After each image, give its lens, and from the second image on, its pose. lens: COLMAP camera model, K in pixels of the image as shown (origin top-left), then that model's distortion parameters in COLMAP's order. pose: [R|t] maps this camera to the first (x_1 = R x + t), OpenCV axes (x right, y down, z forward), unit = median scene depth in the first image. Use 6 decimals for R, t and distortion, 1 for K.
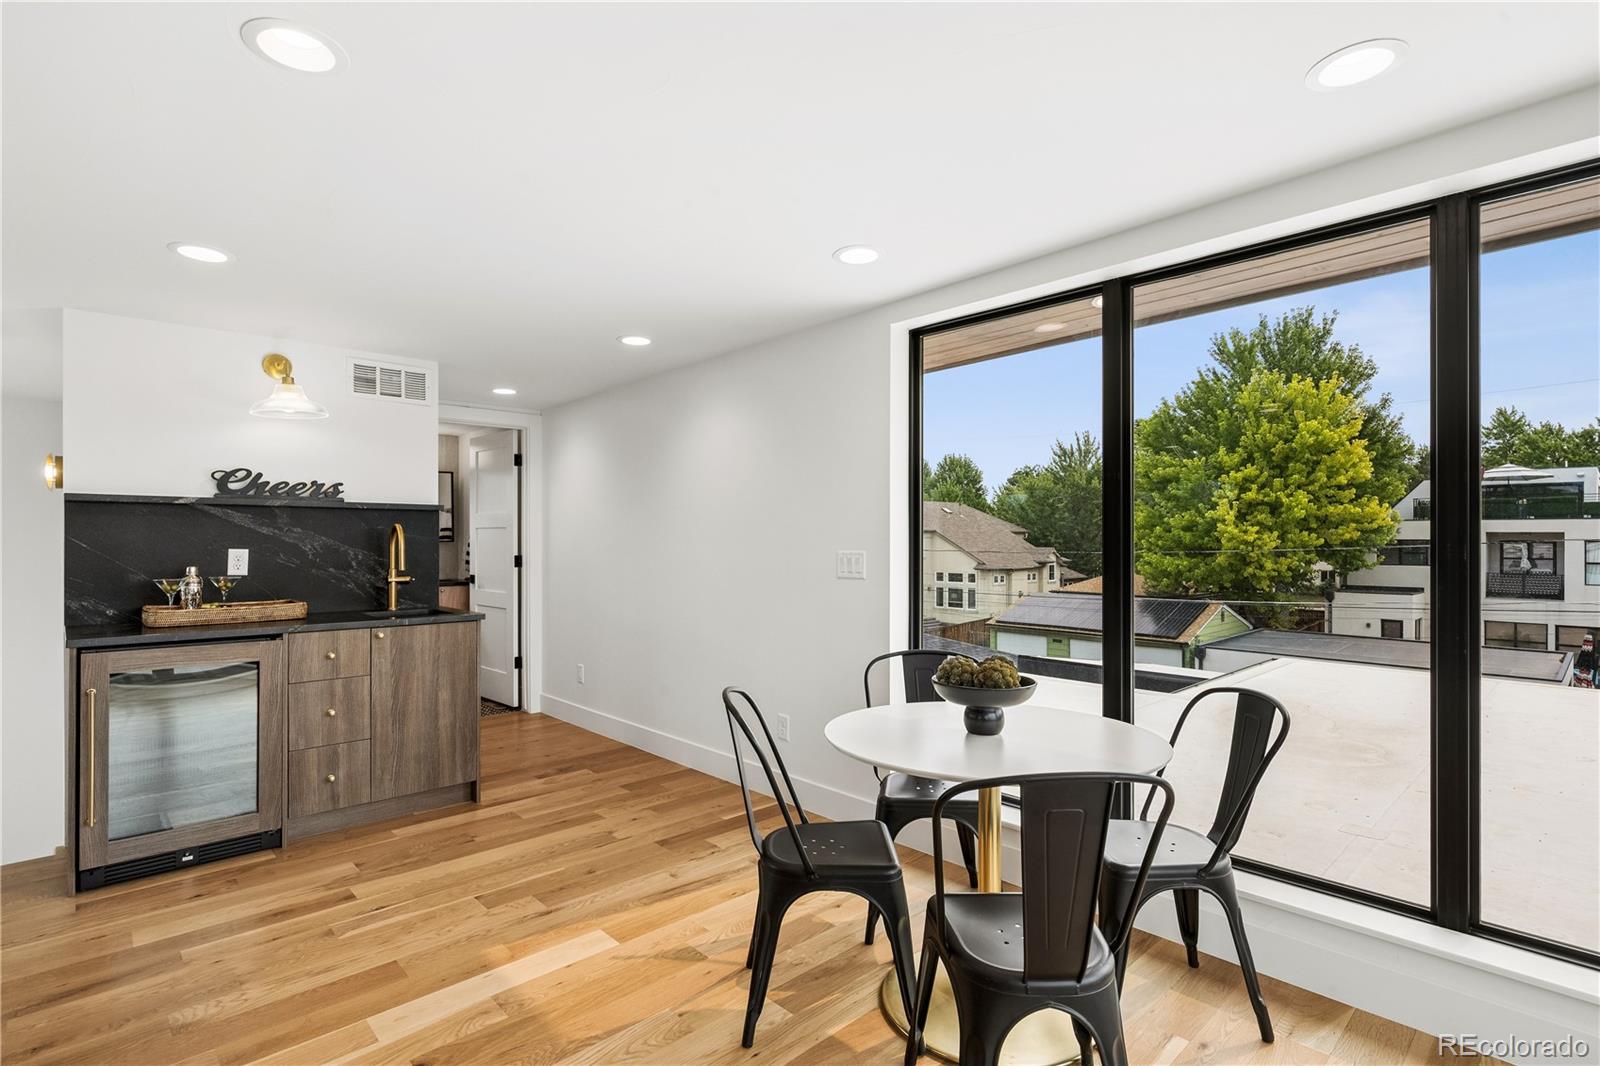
lens RADIAL K [[773.6, 0, 796.6], [0, 773.6, 536.9], [0, 0, 1]] dist [-0.002022, 0.000411]
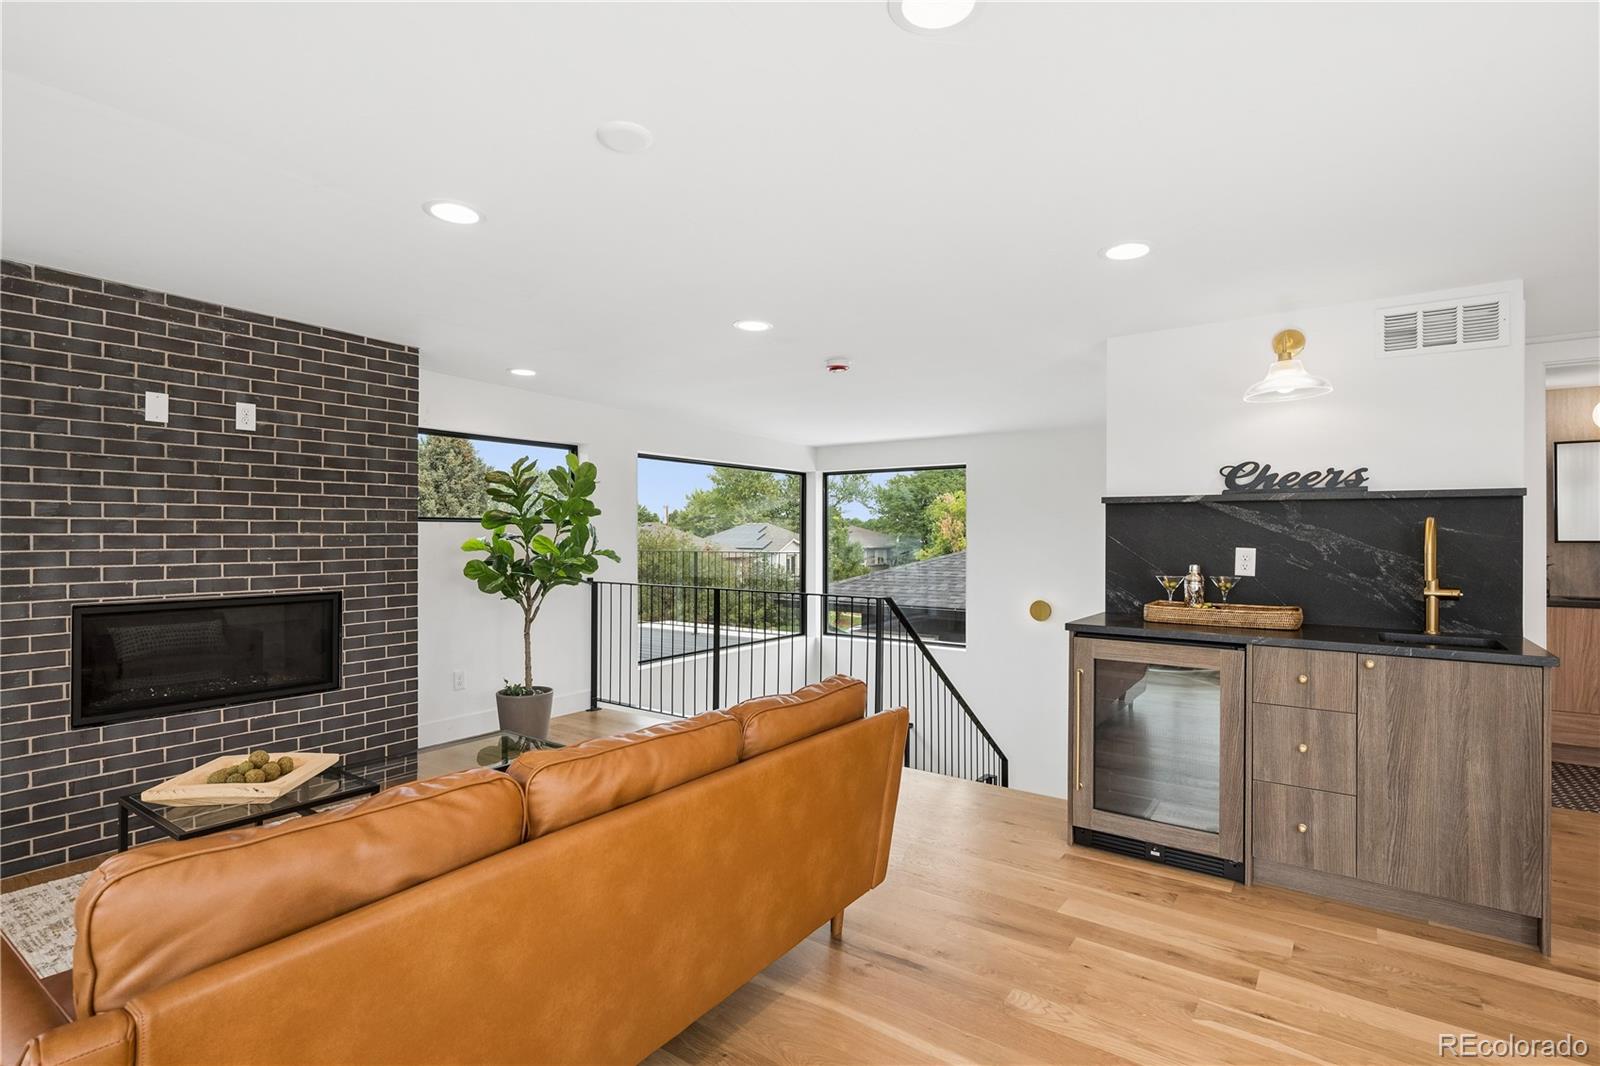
lens RADIAL K [[773.6, 0, 796.7], [0, 773.6, 531.4], [0, 0, 1]] dist [-0.002022, 0.000411]
pose [[0.191971, -0.002932, -0.981396, 0.098796], [0.000962, 0.999996, -0.002800, -0.002225], [0.981400, -0.000406, 0.191973, 0.296361]]
